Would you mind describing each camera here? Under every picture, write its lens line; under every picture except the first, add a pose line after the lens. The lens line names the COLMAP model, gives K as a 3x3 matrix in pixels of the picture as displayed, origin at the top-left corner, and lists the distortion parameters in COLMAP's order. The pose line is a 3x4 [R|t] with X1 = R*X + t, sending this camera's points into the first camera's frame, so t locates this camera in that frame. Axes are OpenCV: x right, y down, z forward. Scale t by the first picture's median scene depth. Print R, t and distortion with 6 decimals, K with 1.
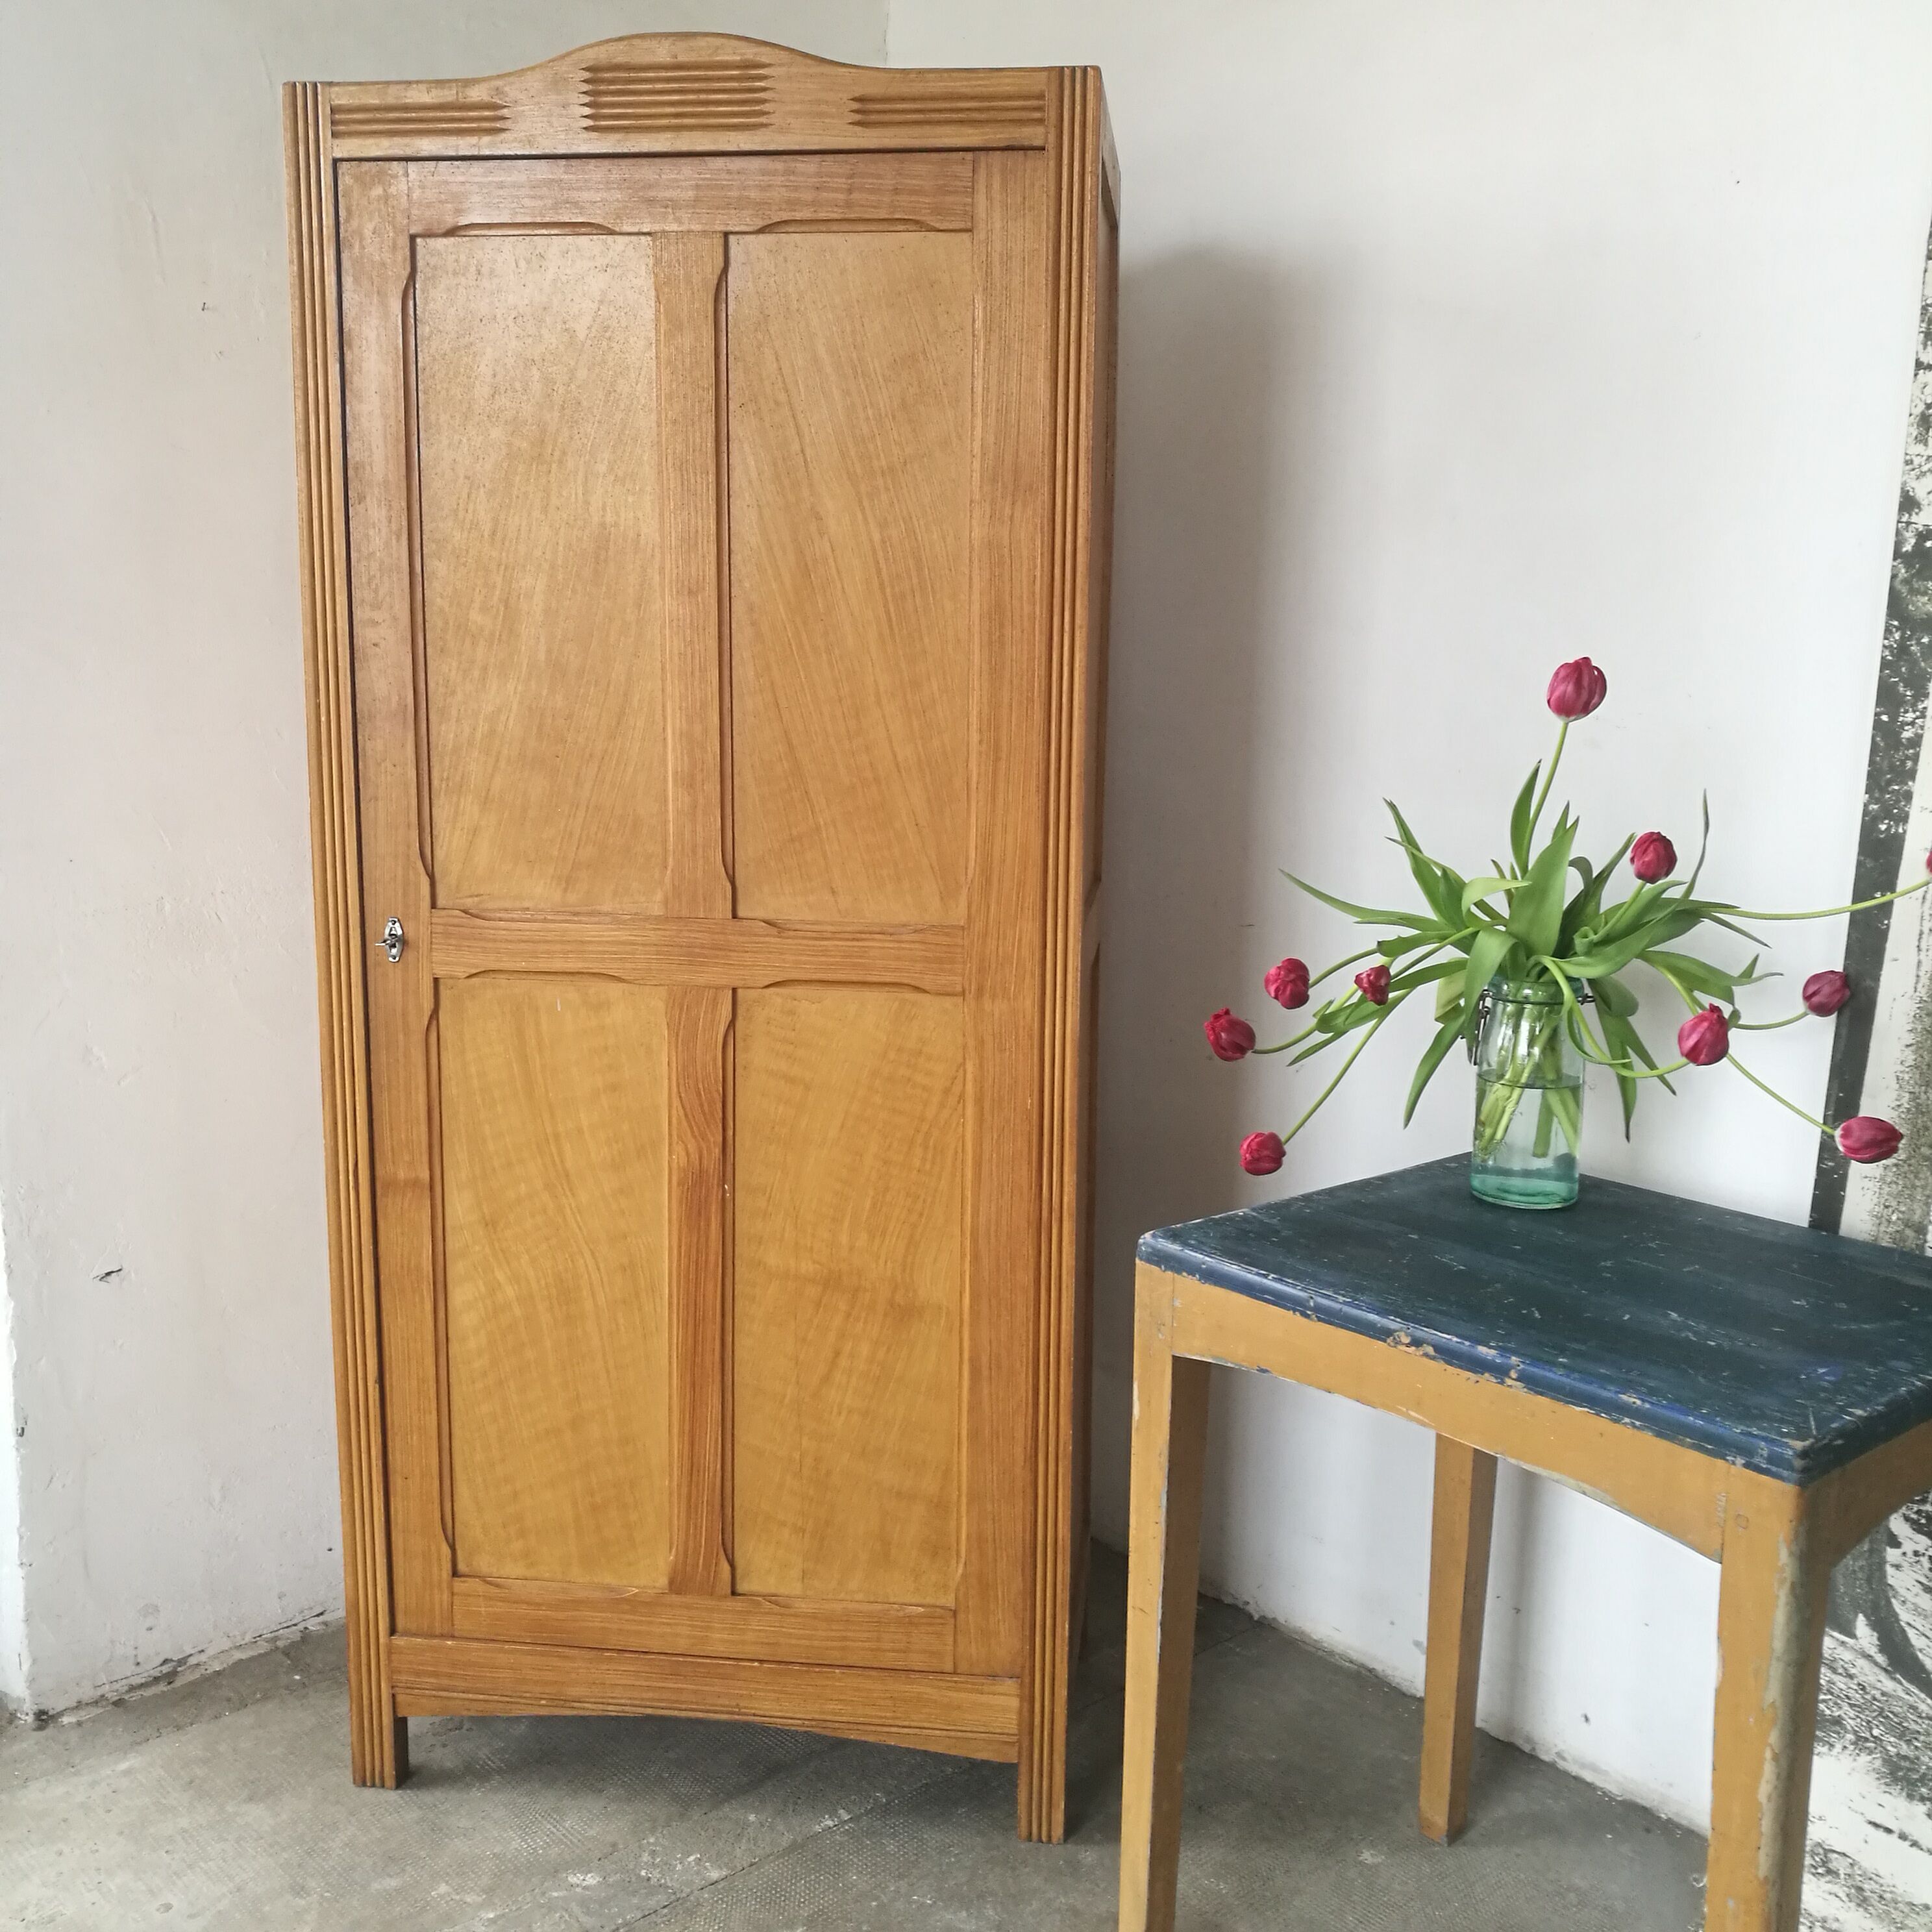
lens RADIAL K [[2010.5, 0, 963.7], [0, 2010.5, 947.4], [0, 0, 1]] dist [-0.009222, 0.000000]
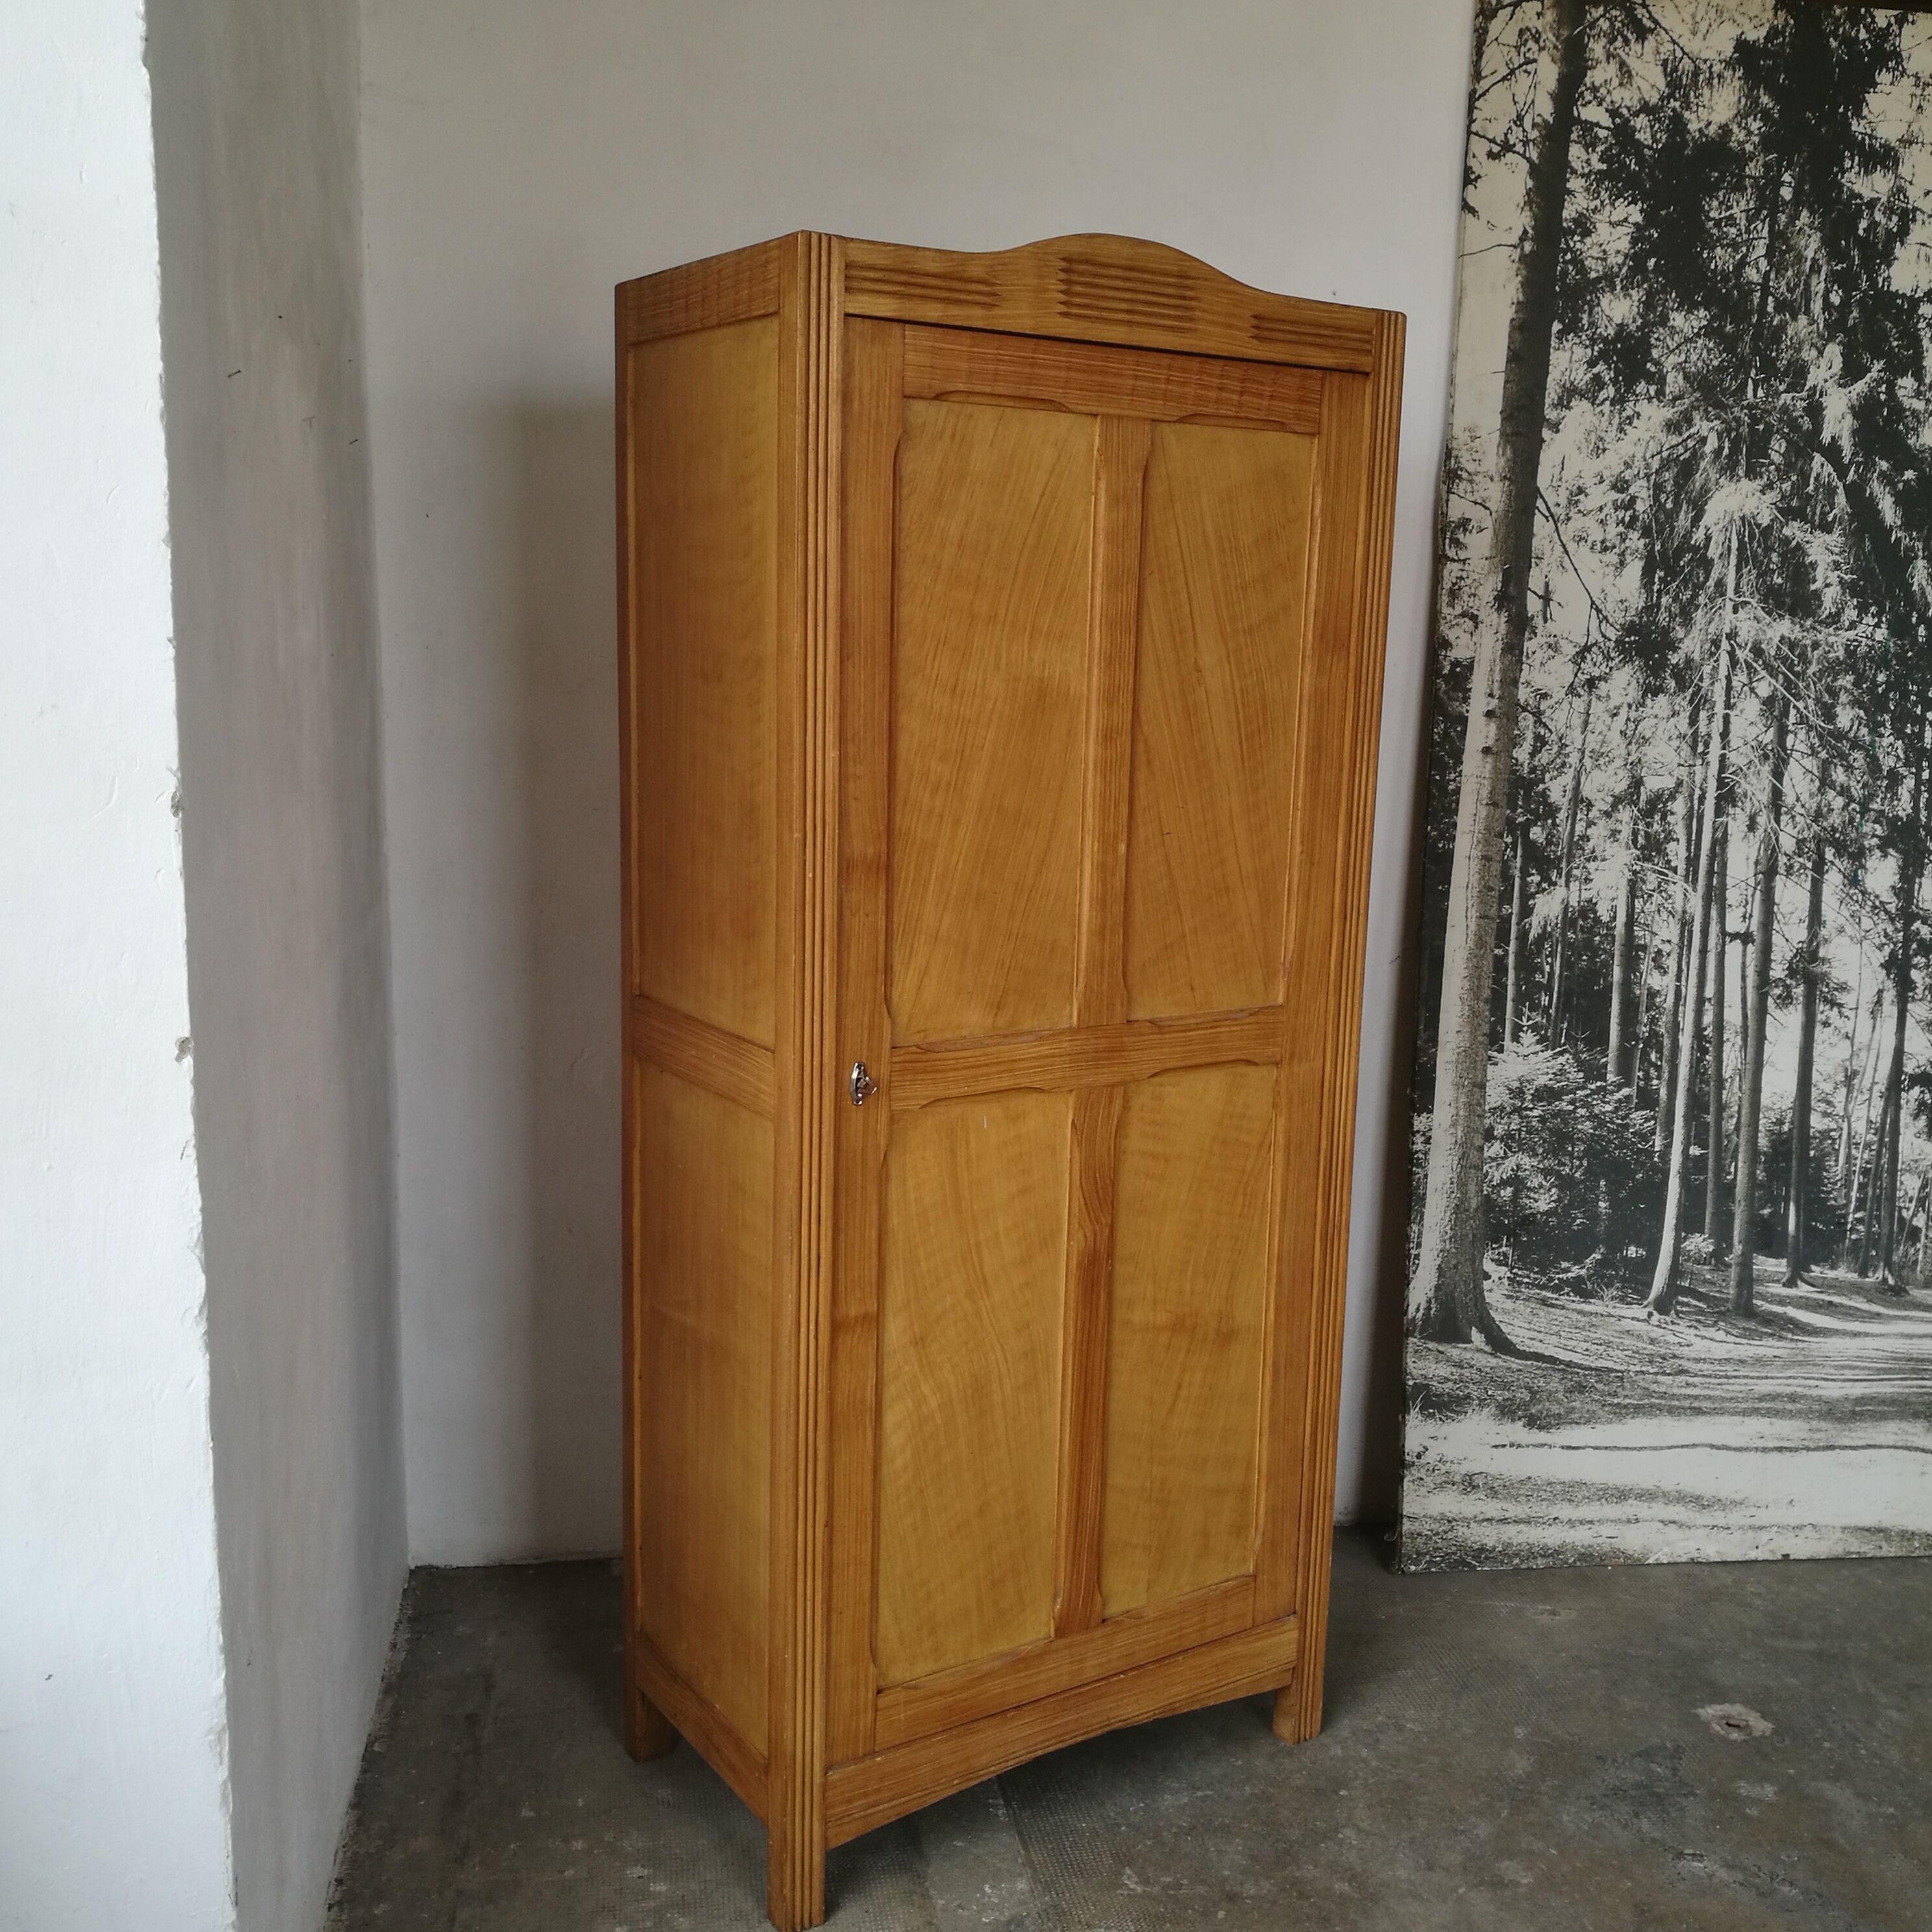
lens RADIAL K [[2010.5, 0, 962.4], [0, 2010.5, 957.3], [0, 0, 1]] dist [-0.009222, 0.000000]
pose [[0.770325, -0.103414, 0.629209, -0.920078], [0.087643, 0.994567, 0.056164, -0.126381], [-0.631599, 0.011881, 0.775204, 0.195695]]
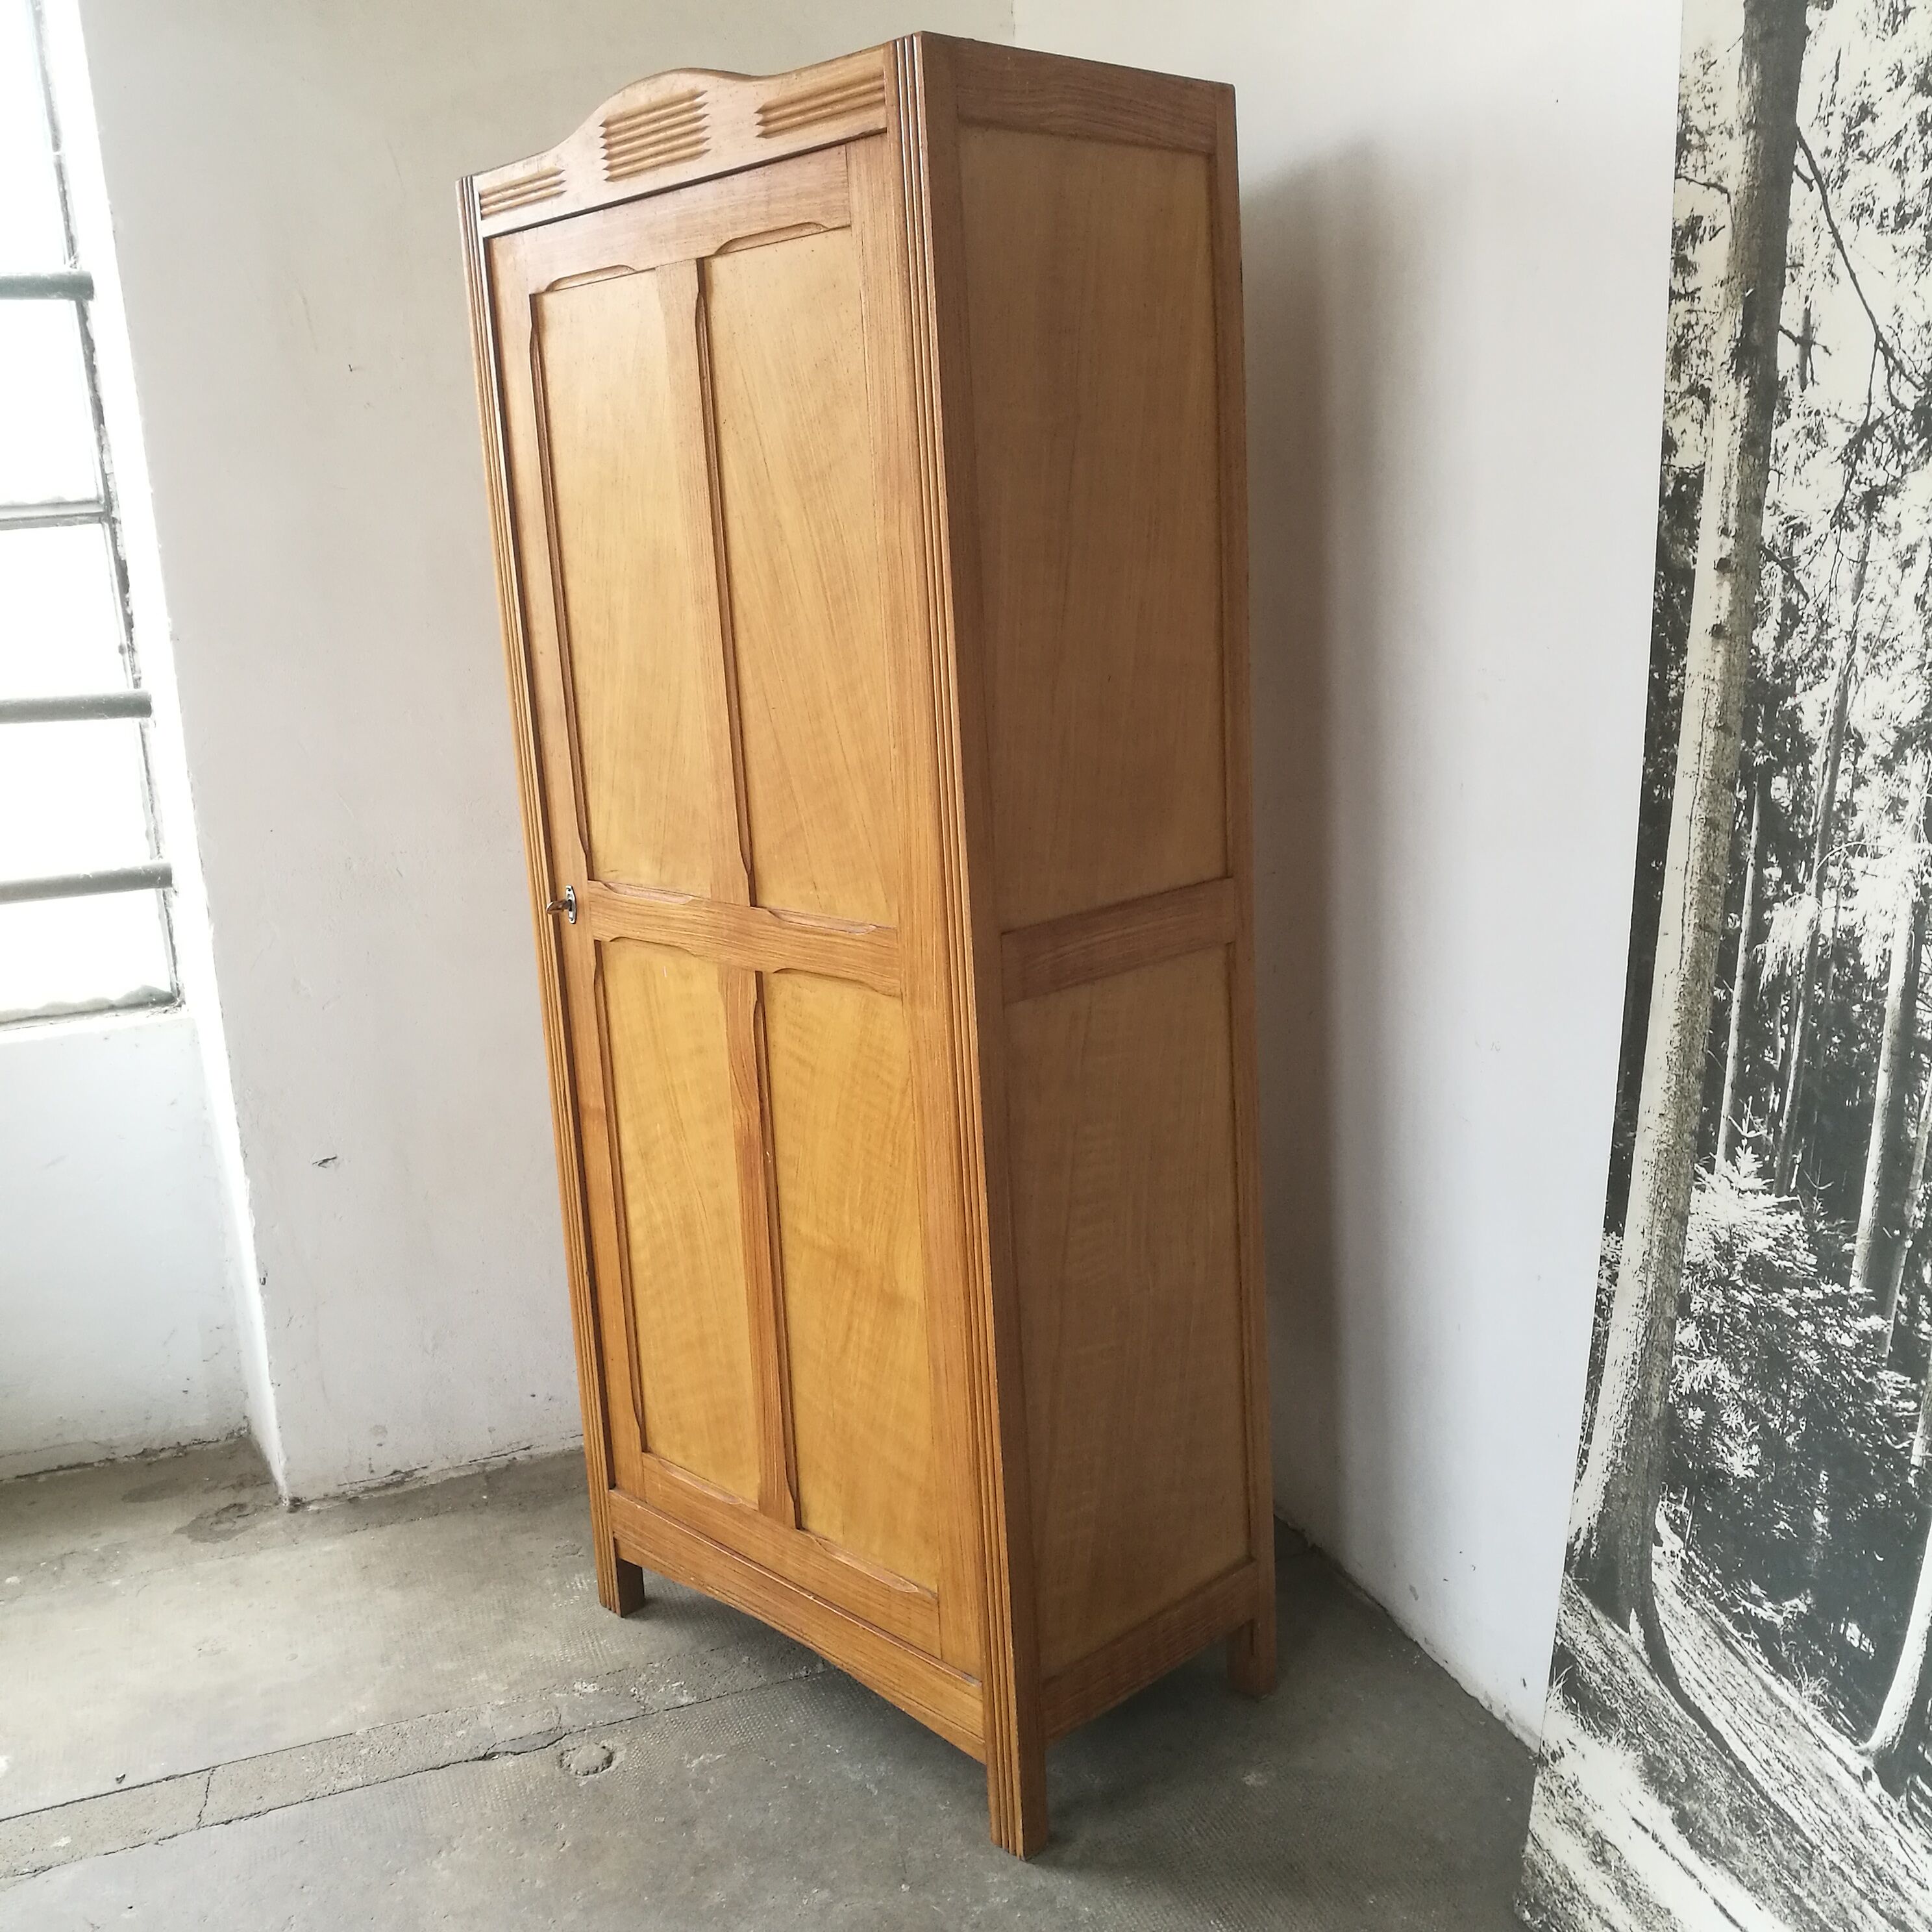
lens RADIAL K [[2010.5, 0, 974.1], [0, 2010.5, 961.8], [0, 0, 1]] dist [-0.009222, 0.000000]
pose [[0.772079, 0.081980, -0.630217, 0.672189], [-0.040564, 0.995980, 0.079865, -0.077531], [0.634230, -0.036097, 0.772301, 0.260619]]
